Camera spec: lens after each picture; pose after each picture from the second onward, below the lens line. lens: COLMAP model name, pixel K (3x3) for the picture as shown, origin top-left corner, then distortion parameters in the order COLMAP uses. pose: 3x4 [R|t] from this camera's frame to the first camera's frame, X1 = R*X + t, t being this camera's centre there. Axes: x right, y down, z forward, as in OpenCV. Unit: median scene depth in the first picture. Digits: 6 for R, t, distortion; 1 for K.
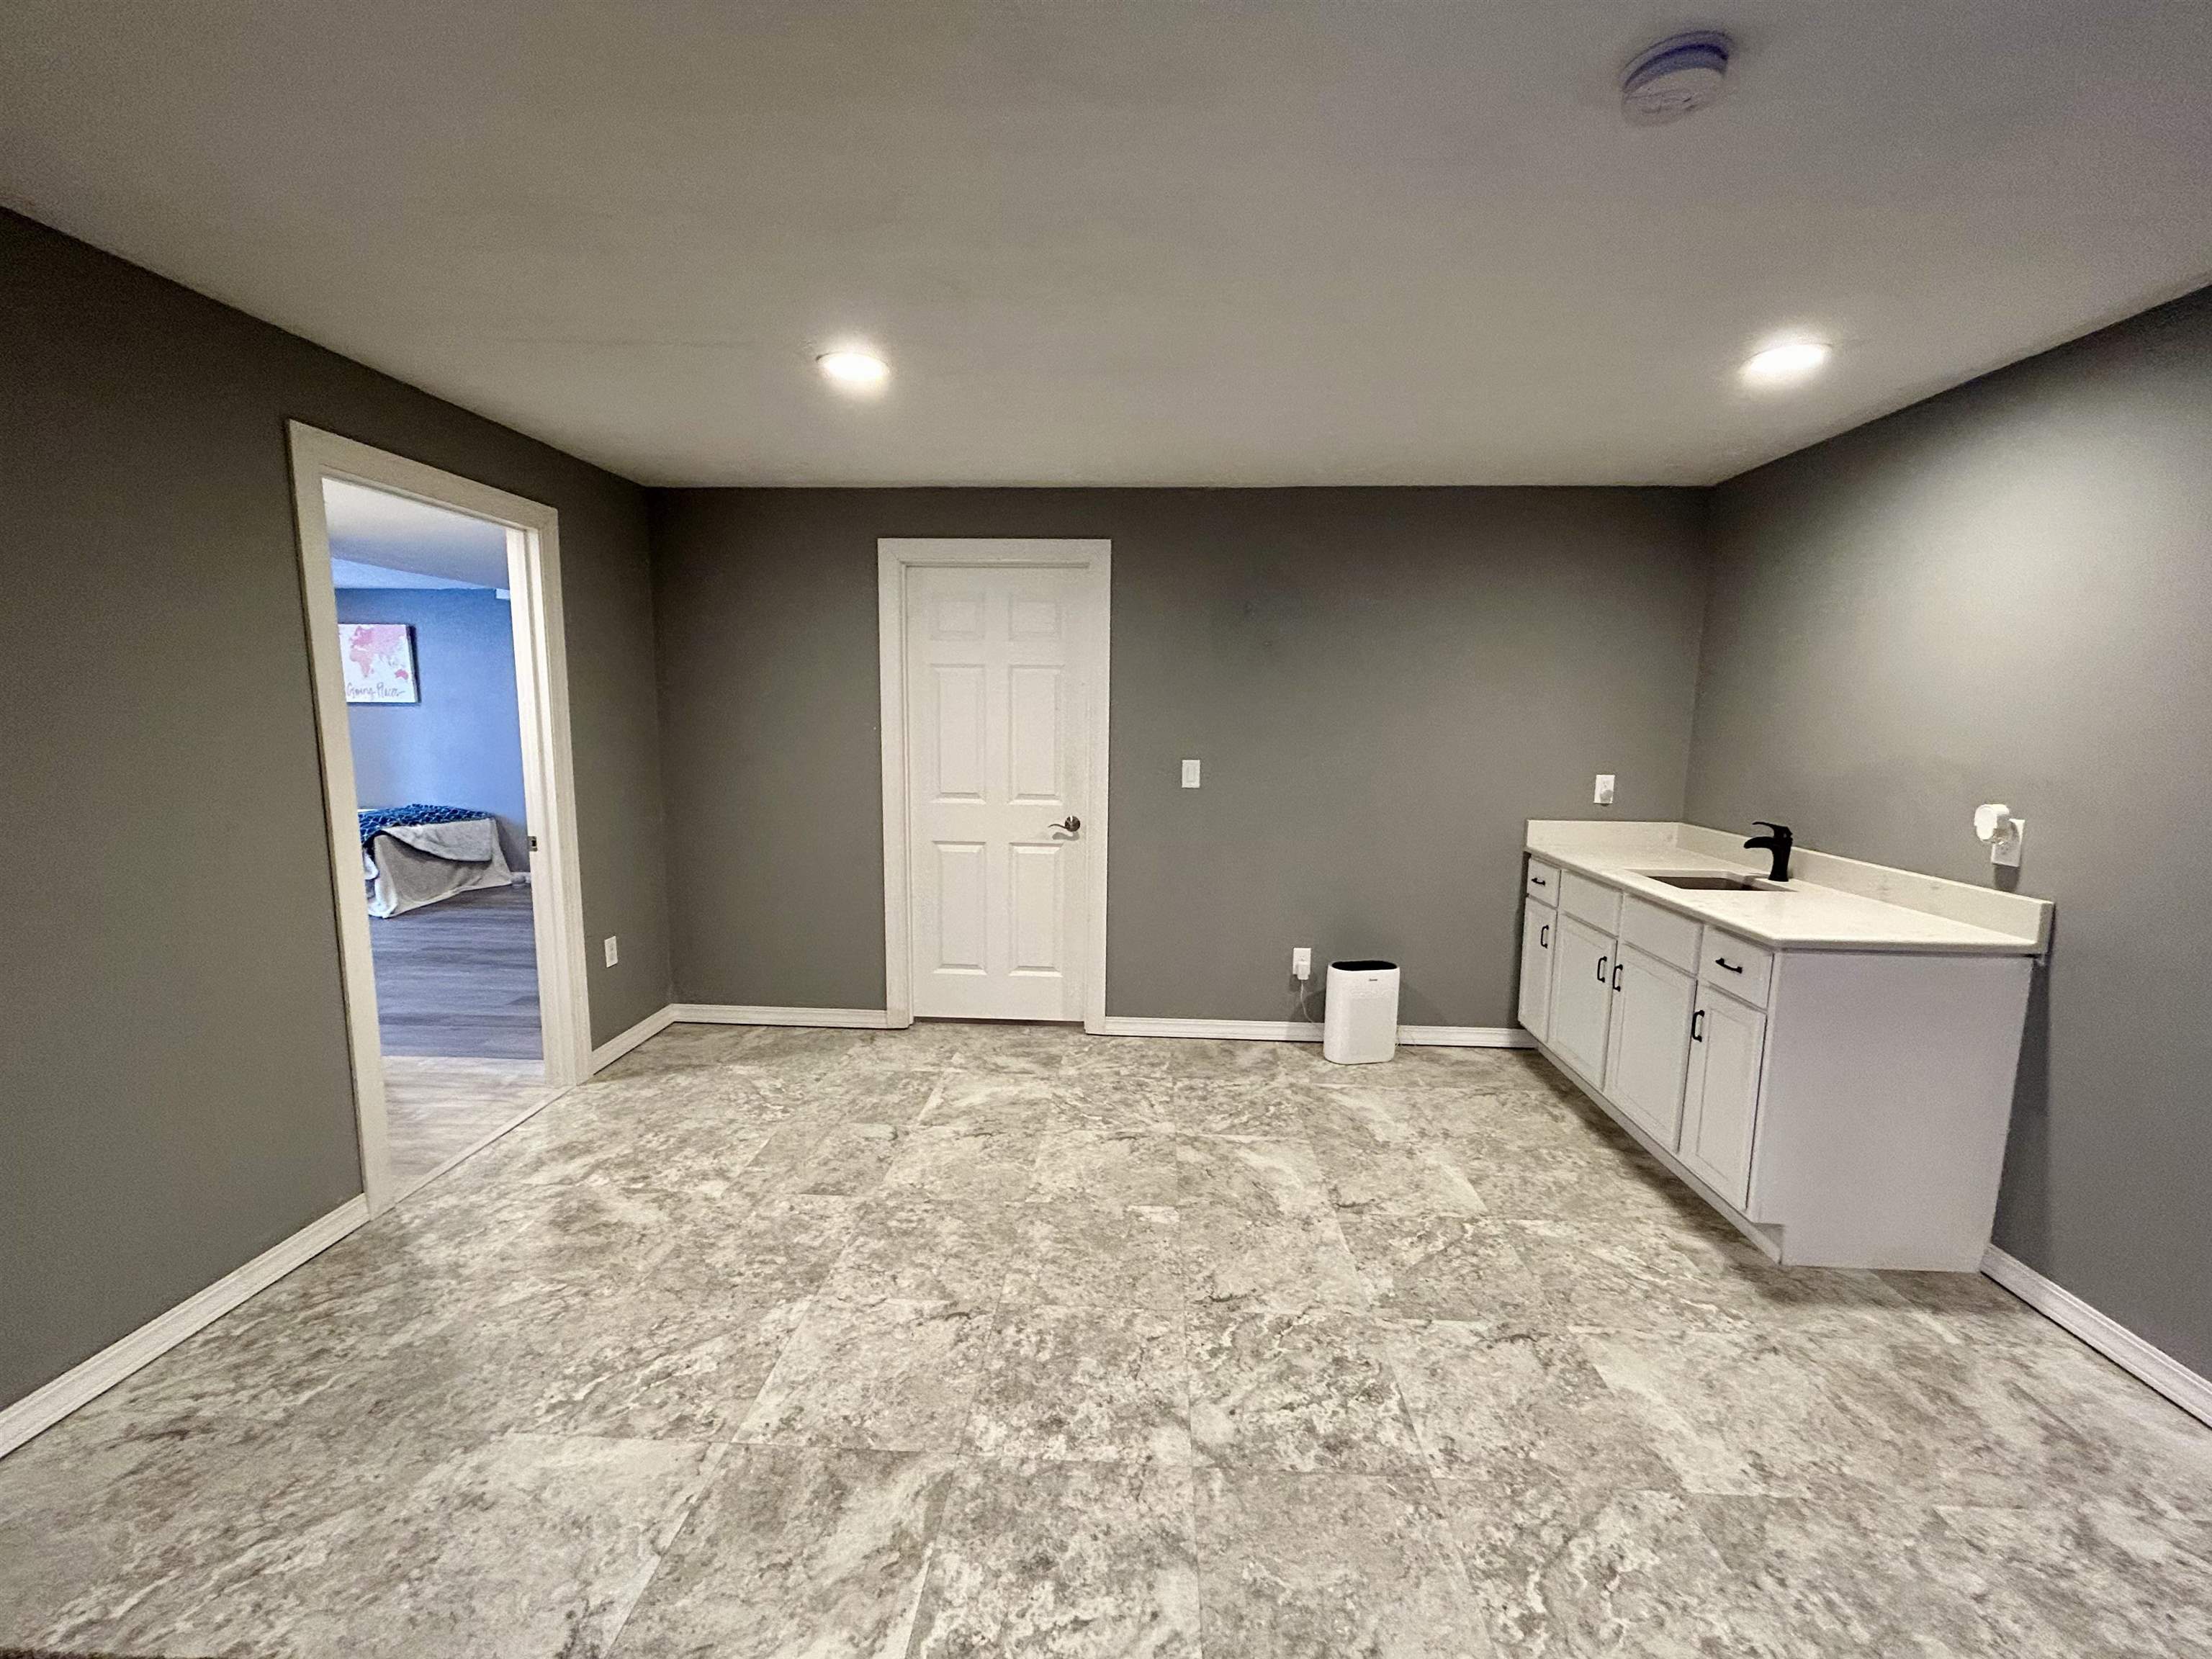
lens RADIAL K [[885.0, 0, 1118.3], [0, 885.0, 807.9], [0, 0, 1]] dist [0.001148, 0.000624]
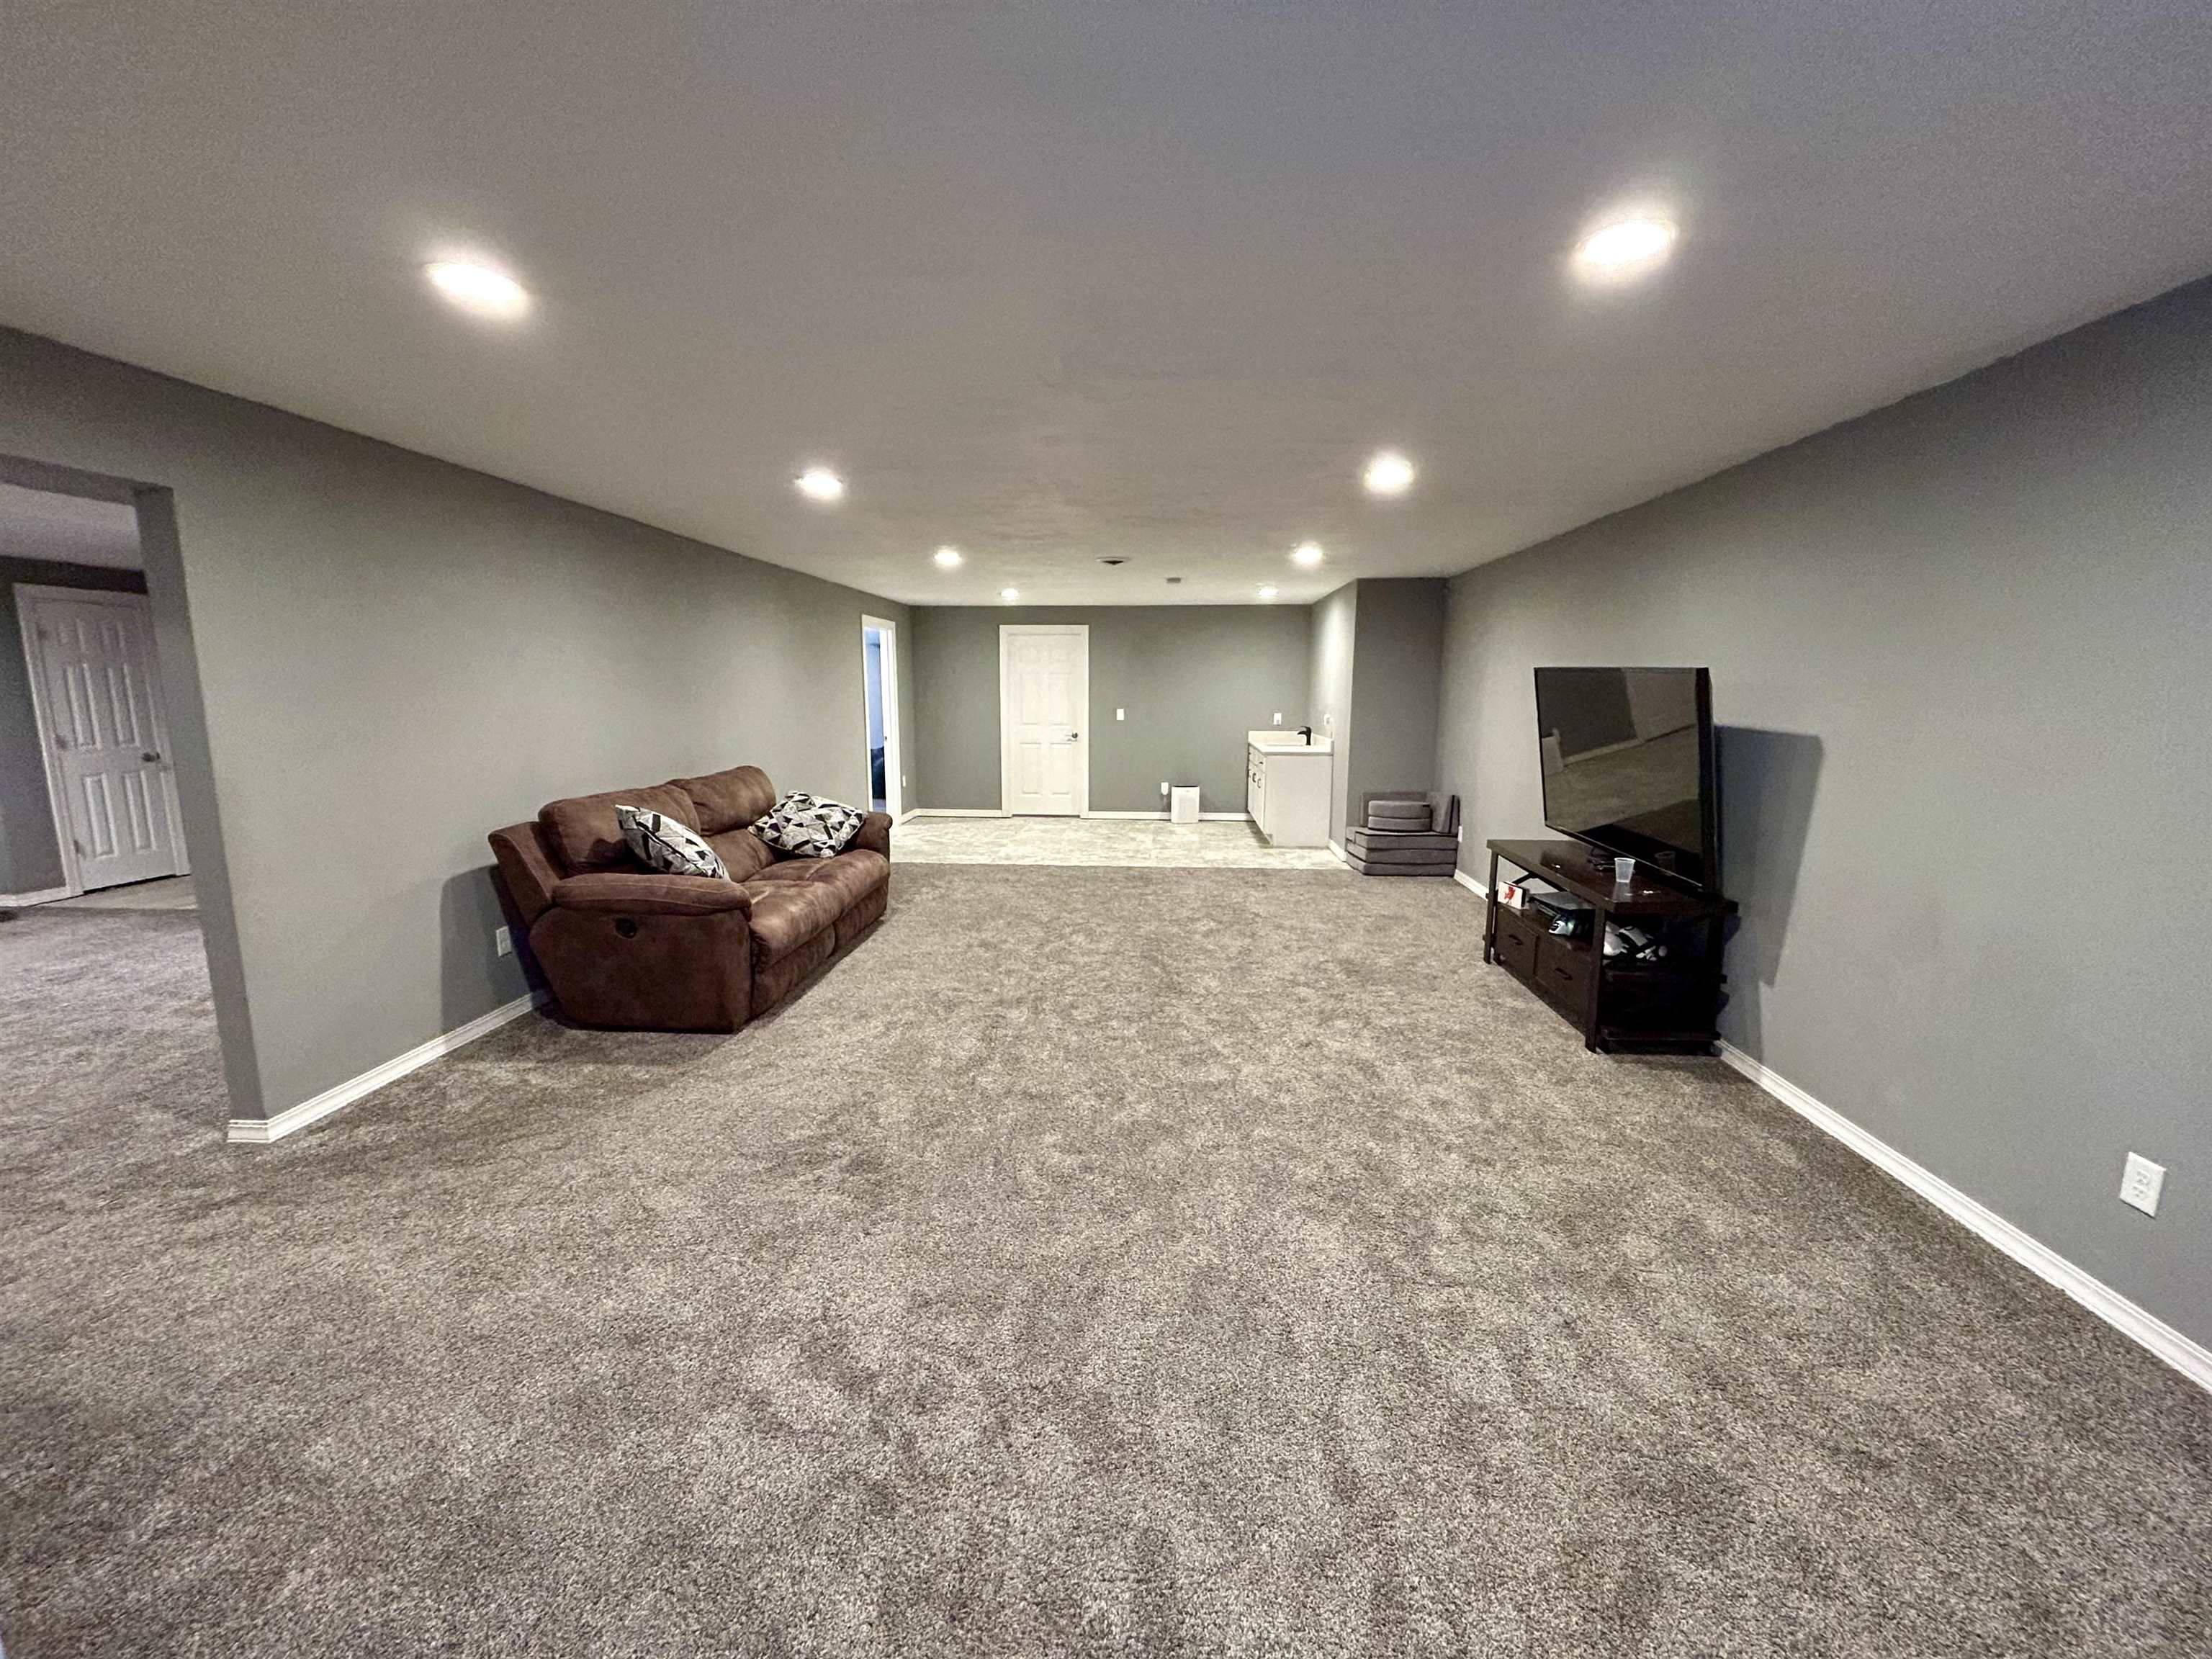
lens RADIAL K [[885.0, 0, 1108.5], [0, 885.0, 831.5], [0, 0, 1]] dist [0.001148, 0.000624]
pose [[0.999233, -0.002102, -0.039110, 0.151261], [0.003992, 0.998824, 0.048312, 0.181059], [0.038962, -0.048431, 0.998066, -1.629516]]
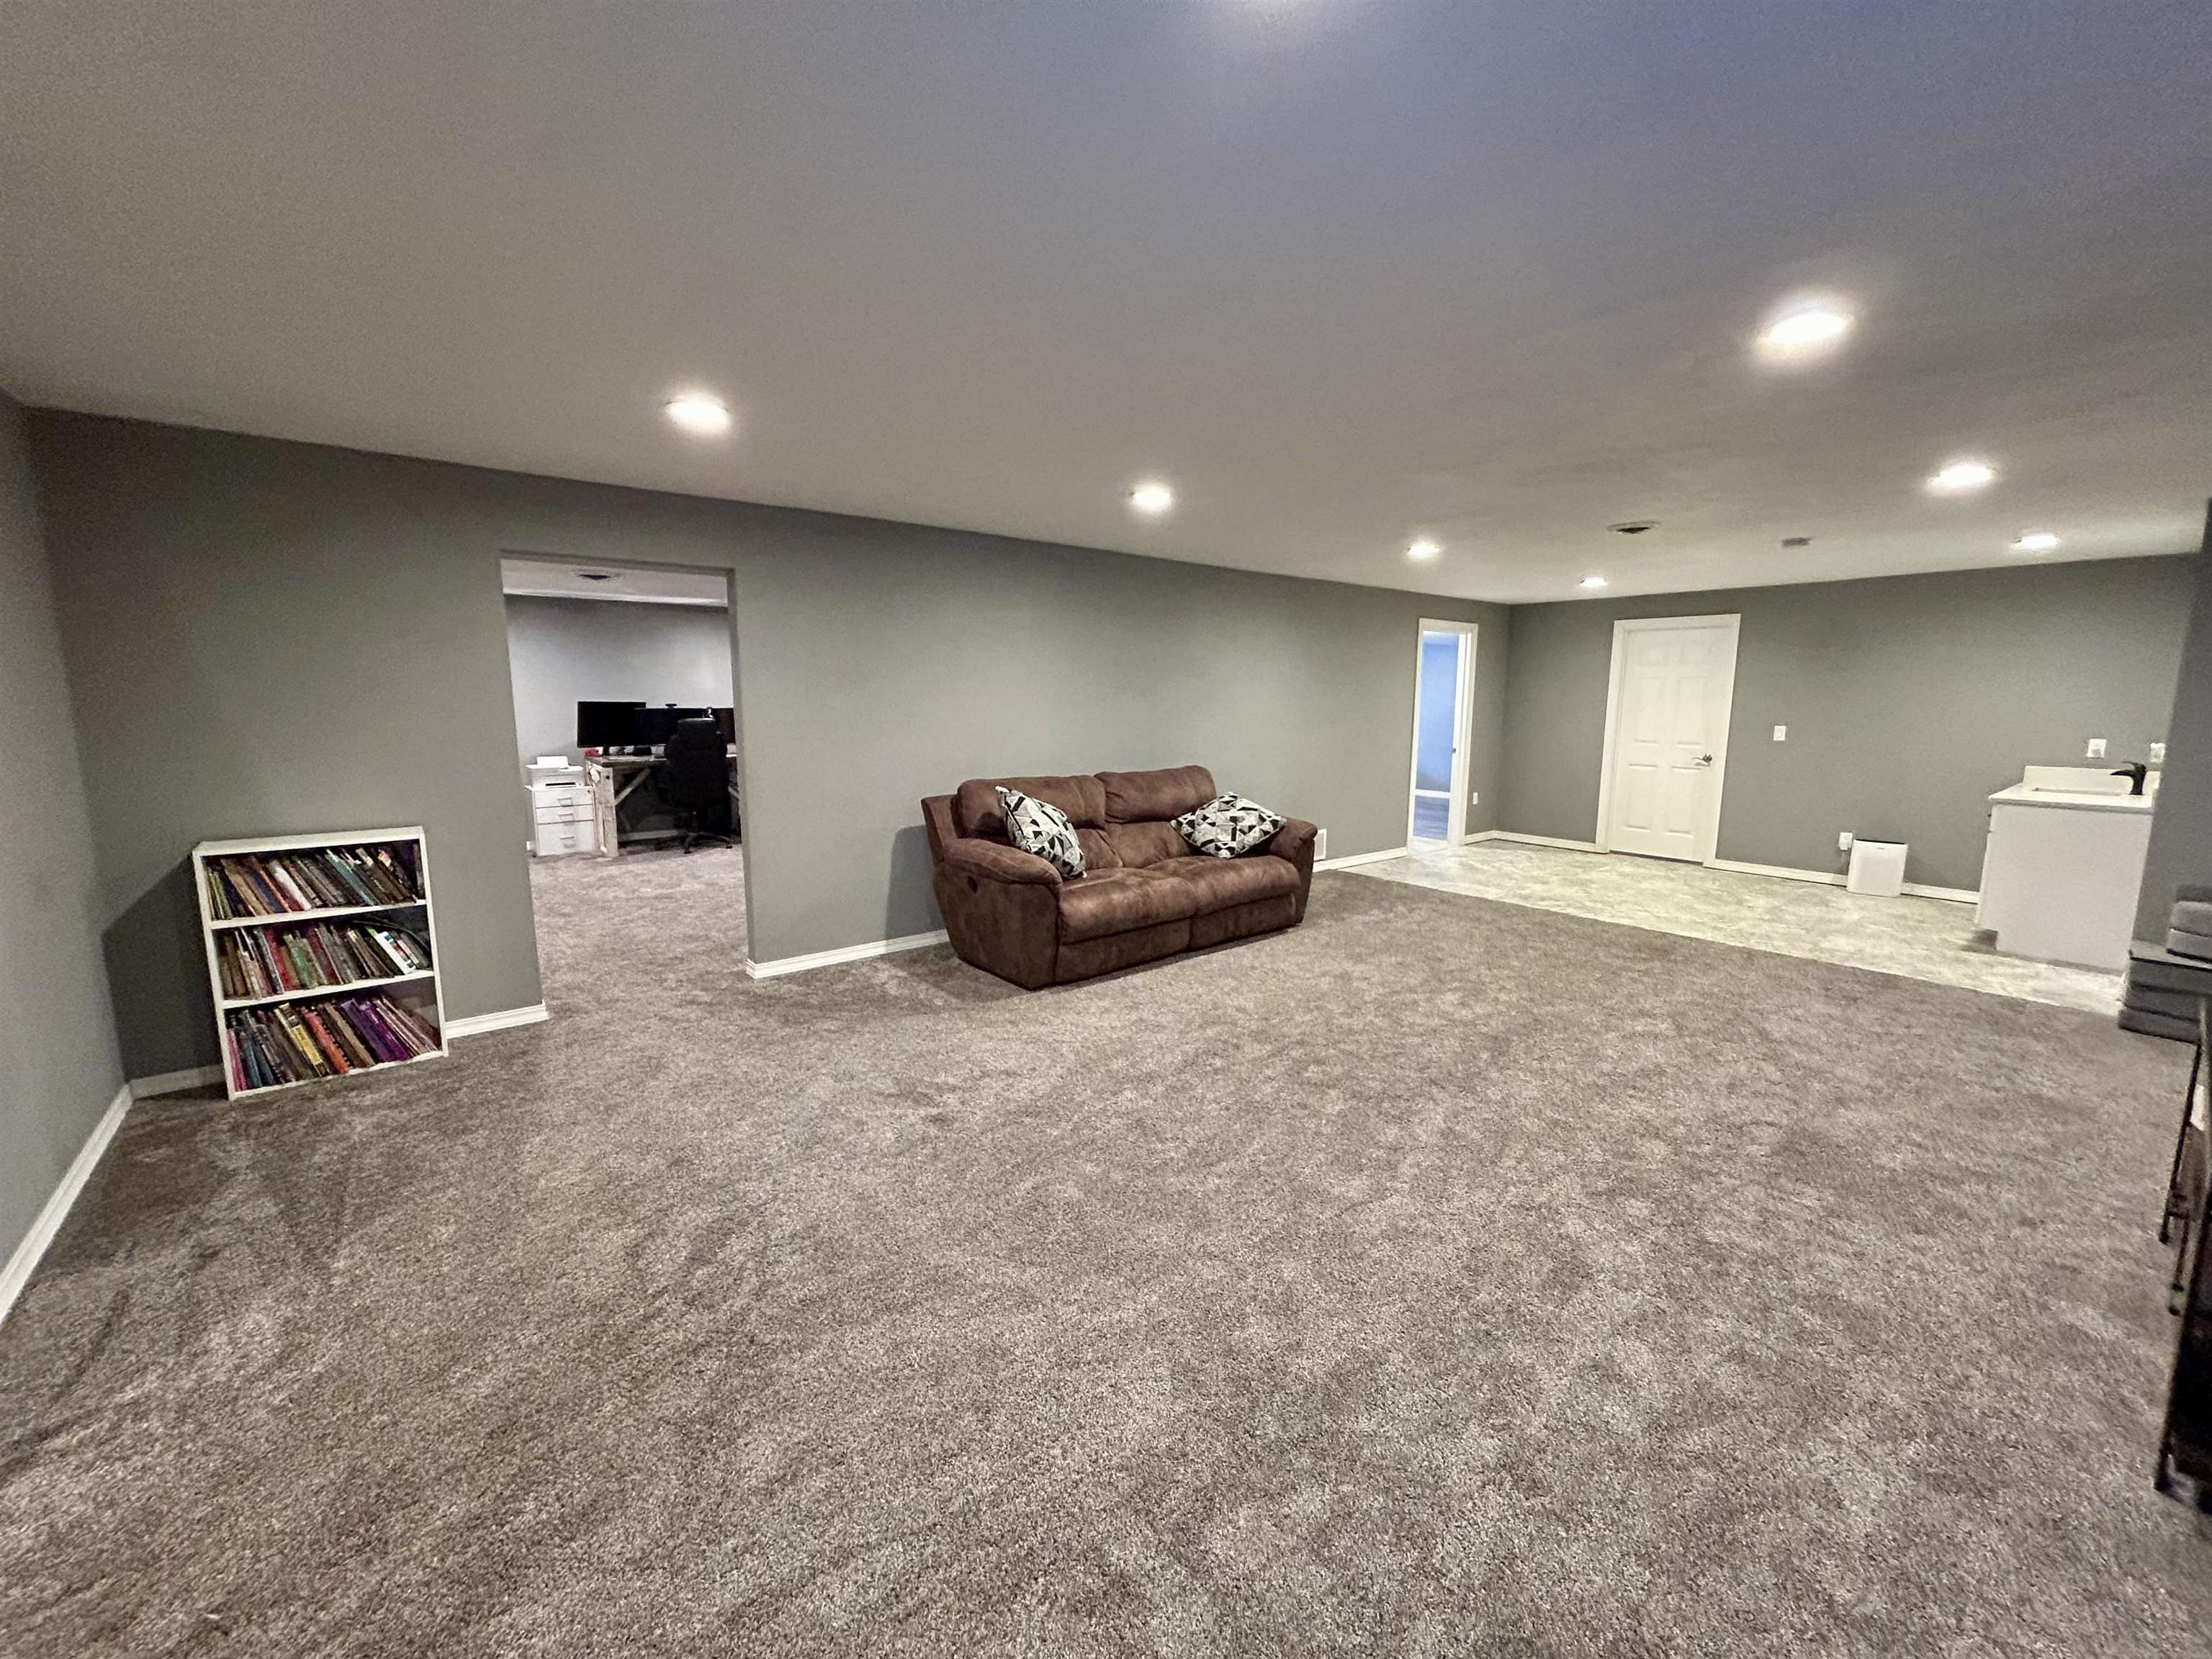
lens RADIAL K [[885.0, 0, 1110.6], [0, 885.0, 830.9], [0, 0, 1]] dist [0.001148, 0.000624]
pose [[0.655222, 0.106587, -0.747879, 0.594022], [-0.083206, 0.994155, 0.068789, 0.160626], [0.750840, 0.017157, 0.660261, -1.342514]]
